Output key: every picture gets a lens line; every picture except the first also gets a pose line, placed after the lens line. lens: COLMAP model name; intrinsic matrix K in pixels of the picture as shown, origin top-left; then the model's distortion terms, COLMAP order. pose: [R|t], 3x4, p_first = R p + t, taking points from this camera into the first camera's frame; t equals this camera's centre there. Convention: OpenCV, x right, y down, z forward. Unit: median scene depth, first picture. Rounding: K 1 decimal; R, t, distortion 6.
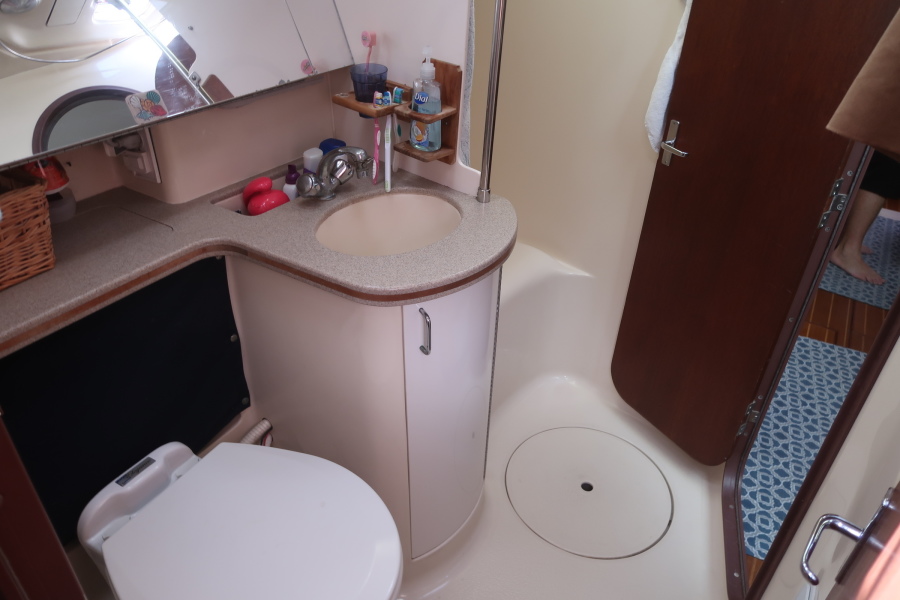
lens RADIAL K [[622.2, 0, 450.0], [0, 622.2, 300.0], [0, 0, 1]] dist [-0.017366, 0.000474]
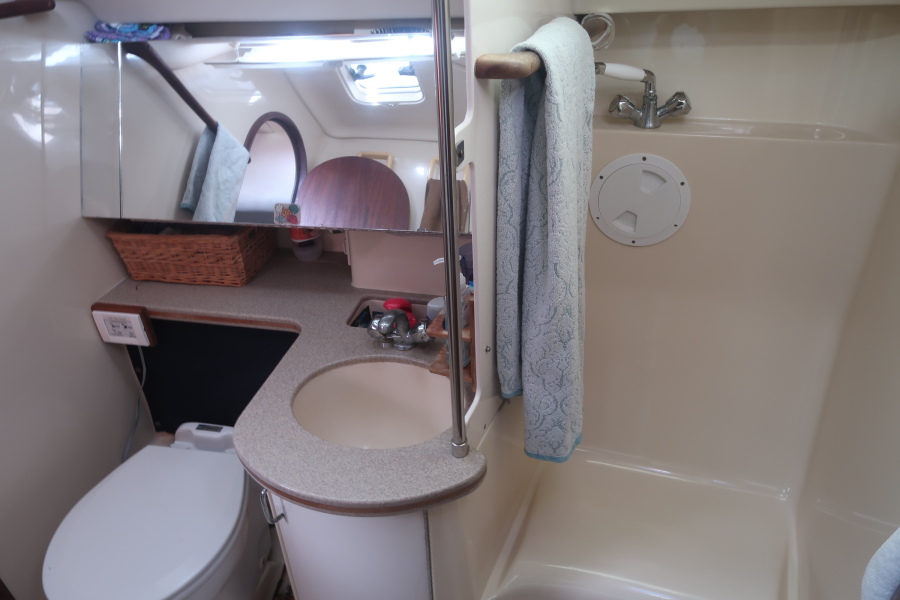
lens RADIAL K [[622.2, 0, 450.0], [0, 622.2, 300.0], [0, 0, 1]] dist [-0.017366, 0.000474]
pose [[0.310668, 0.456363, -0.833797, 0.777257], [-0.461014, 0.839463, 0.287693, -0.681702], [0.831235, 0.295016, 0.471184, 0.706480]]
